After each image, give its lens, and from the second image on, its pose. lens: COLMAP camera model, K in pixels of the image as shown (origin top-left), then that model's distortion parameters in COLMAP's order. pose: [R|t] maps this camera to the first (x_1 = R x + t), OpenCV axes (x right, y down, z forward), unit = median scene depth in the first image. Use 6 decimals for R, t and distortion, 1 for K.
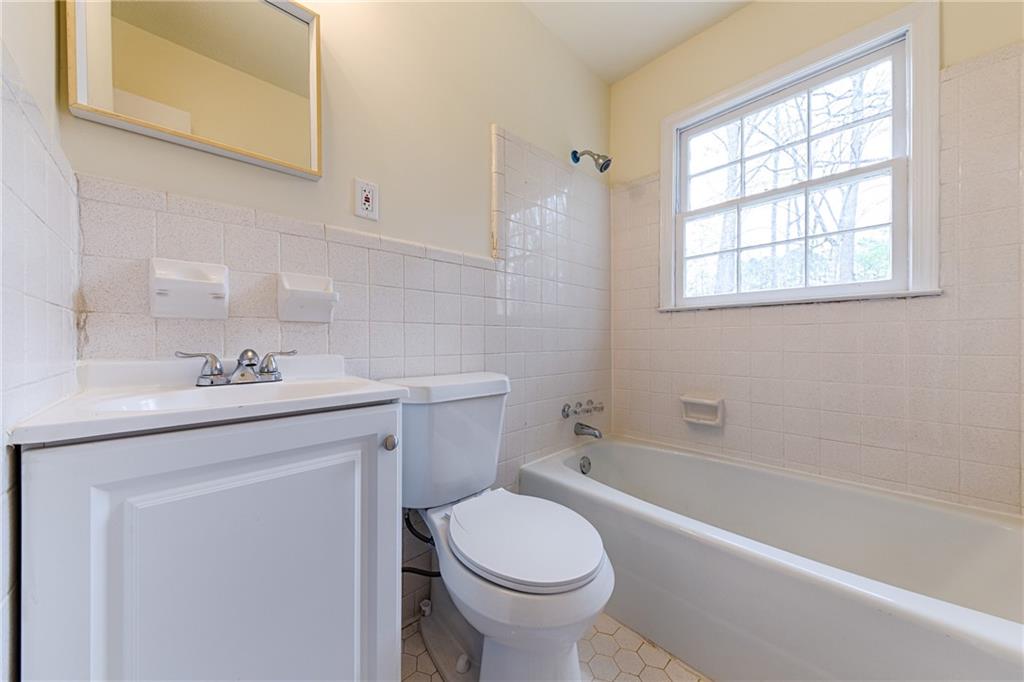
lens RADIAL K [[358.2, 0, 517.6], [0, 358.2, 344.4], [0, 0, 1]] dist [-0.001178, -0.000188]
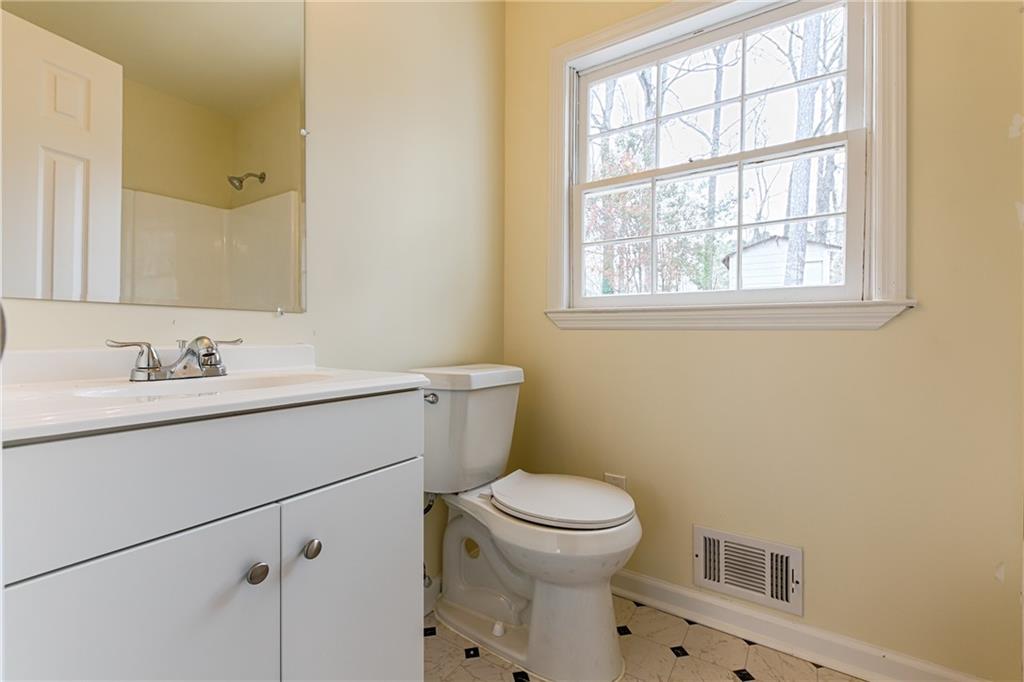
lens RADIAL K [[463.2, 0, 508.4], [0, 463.2, 345.3], [0, 0, 1]] dist [0.014783, -0.008913]
pose [[0.982789, 0.010598, 0.184427, -0.240852], [-0.012832, 0.999858, 0.010926, 0.010597], [-0.184285, -0.013105, 0.982785, -0.228884]]
